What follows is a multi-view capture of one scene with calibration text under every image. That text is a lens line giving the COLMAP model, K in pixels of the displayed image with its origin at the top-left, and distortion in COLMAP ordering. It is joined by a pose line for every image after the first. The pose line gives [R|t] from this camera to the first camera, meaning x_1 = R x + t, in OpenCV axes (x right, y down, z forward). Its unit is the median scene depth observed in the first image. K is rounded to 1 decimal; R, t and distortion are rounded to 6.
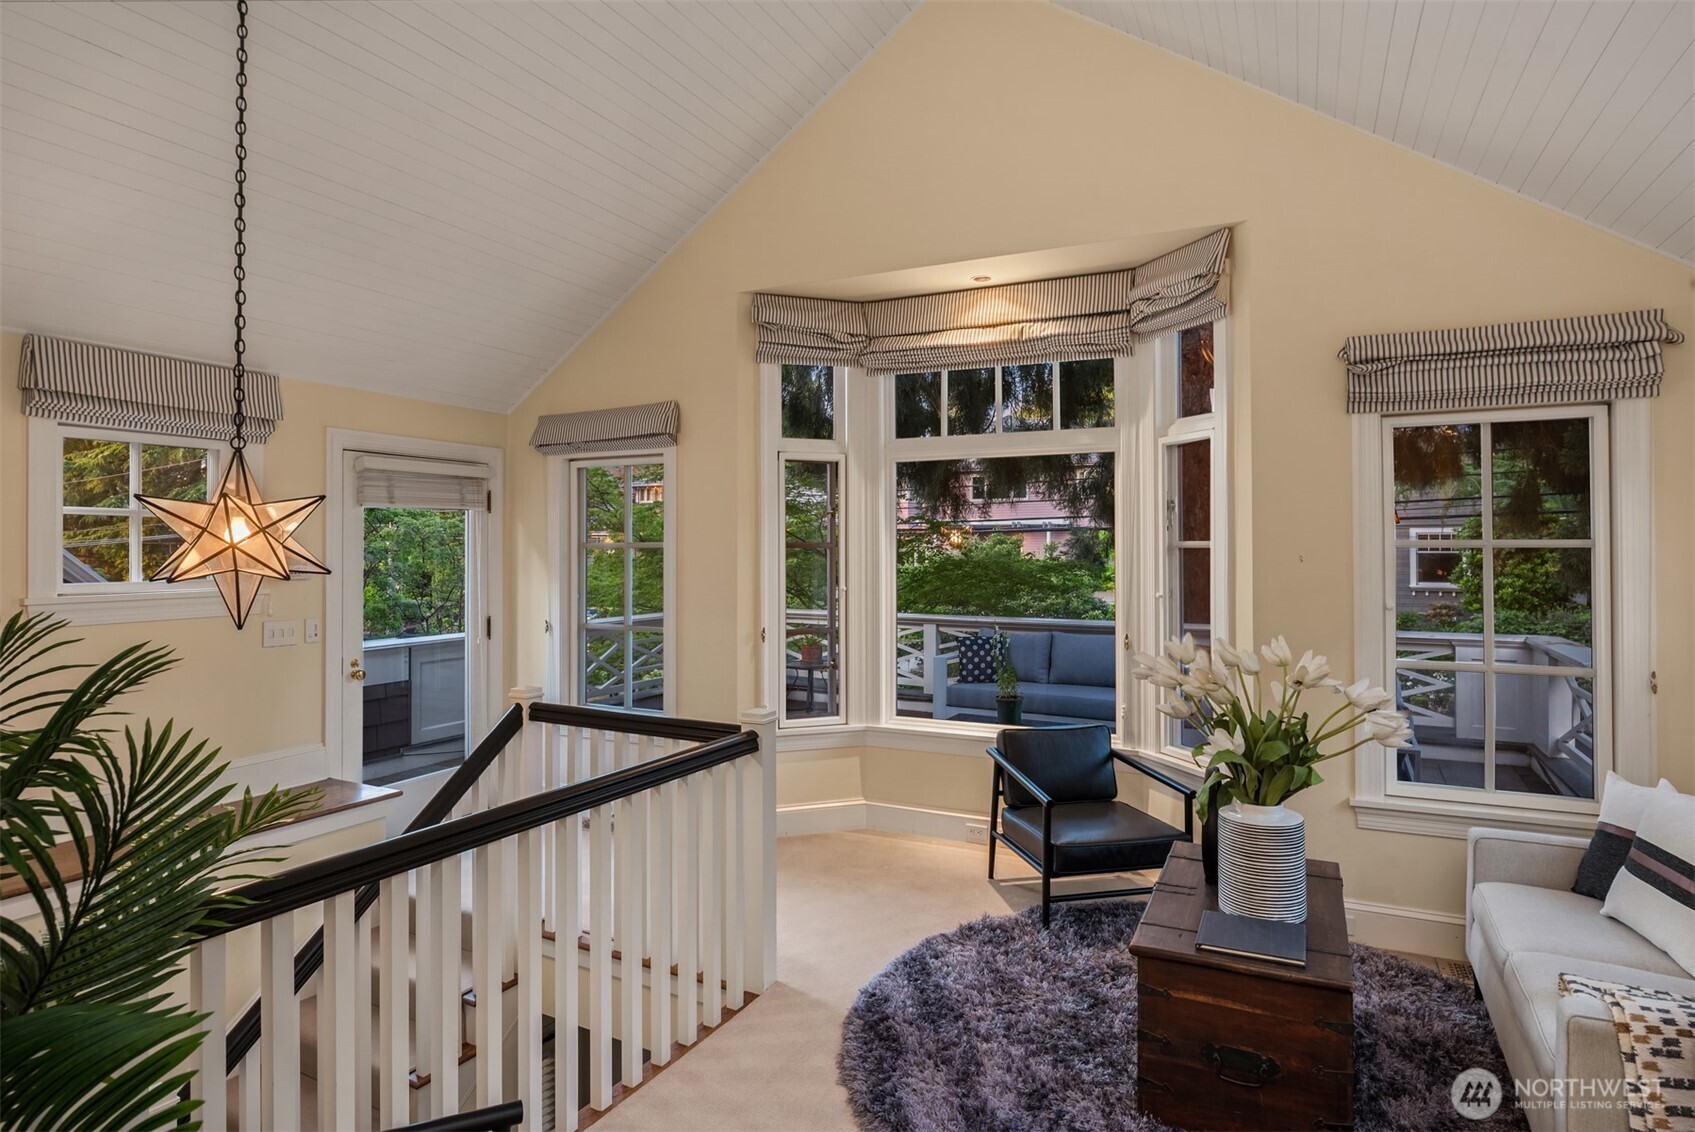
lens RADIAL K [[930.0, 0, 852.1], [0, 930.0, 521.0], [0, 0, 1]] dist [-0.004023, -0.002944]
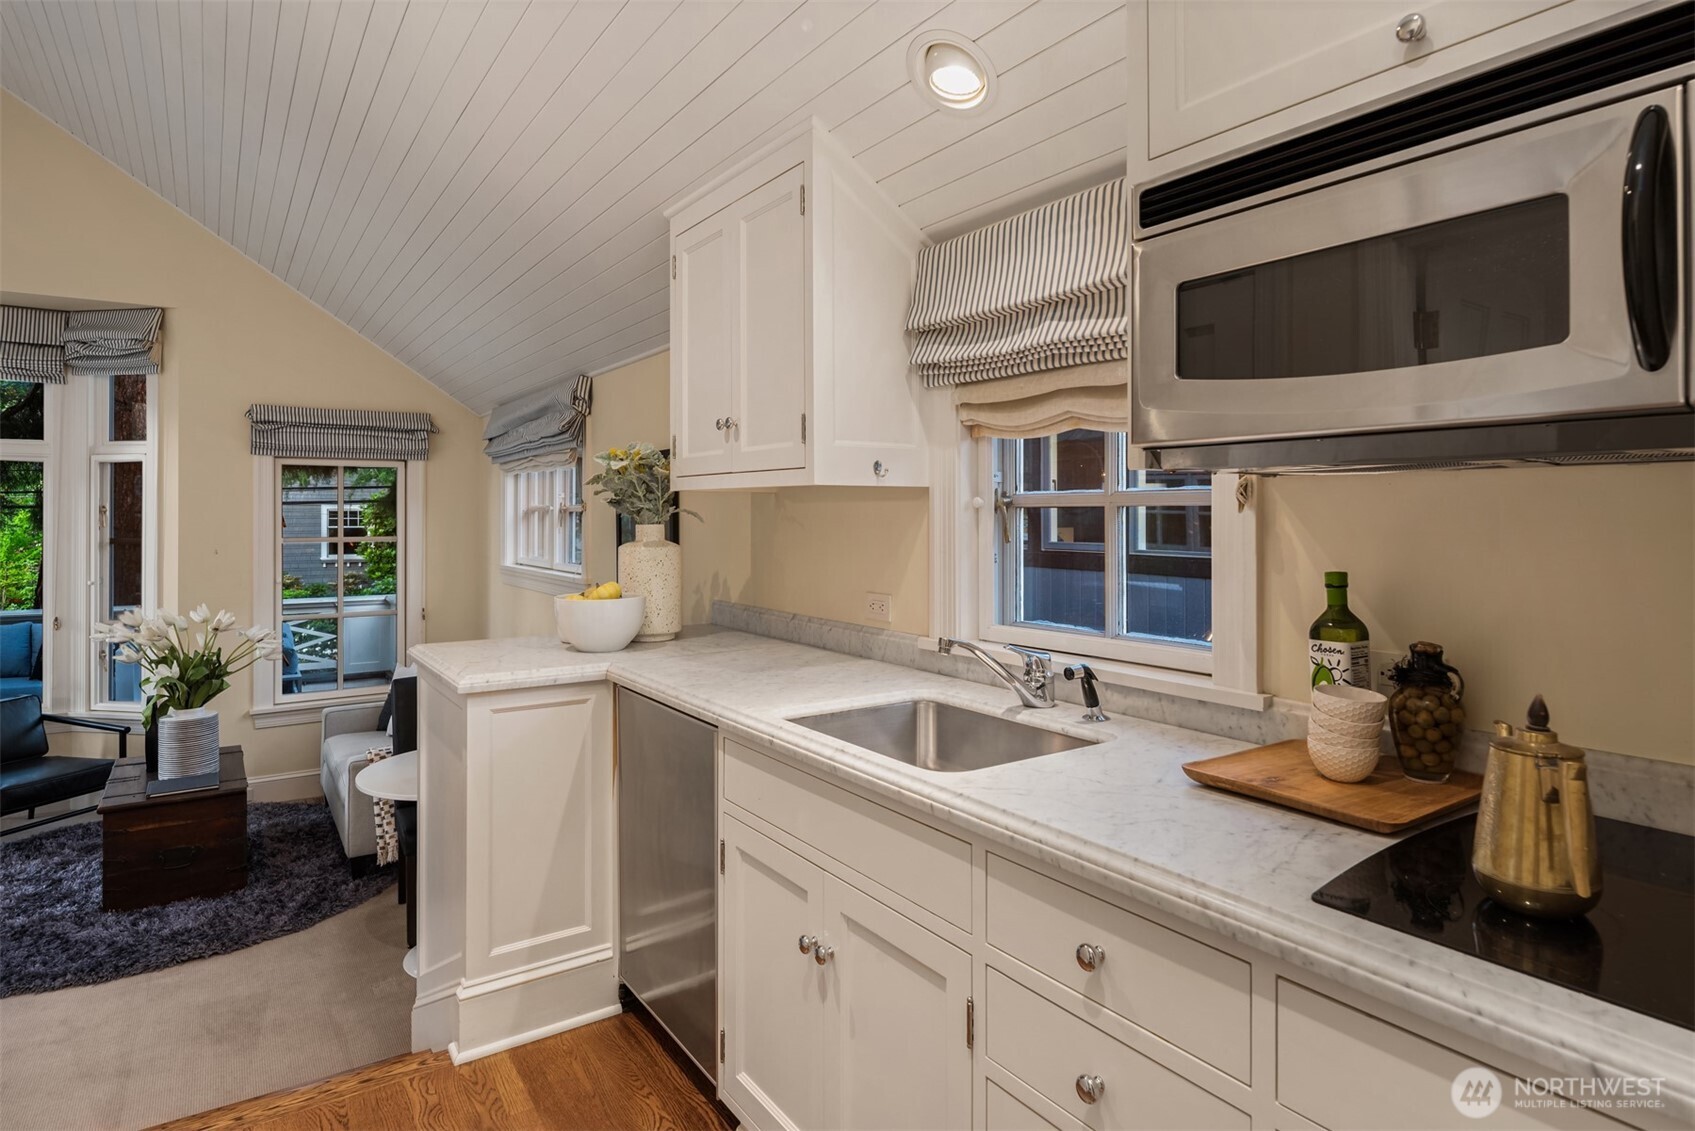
lens RADIAL K [[930.0, 0, 852.1], [0, 930.0, 520.5], [0, 0, 1]] dist [-0.004023, -0.002944]
pose [[0.492521, -0.002835, 0.870296, -0.301644], [-0.023177, 0.999597, 0.016373, -0.057903], [-0.869992, -0.028235, 0.492257, -0.602202]]
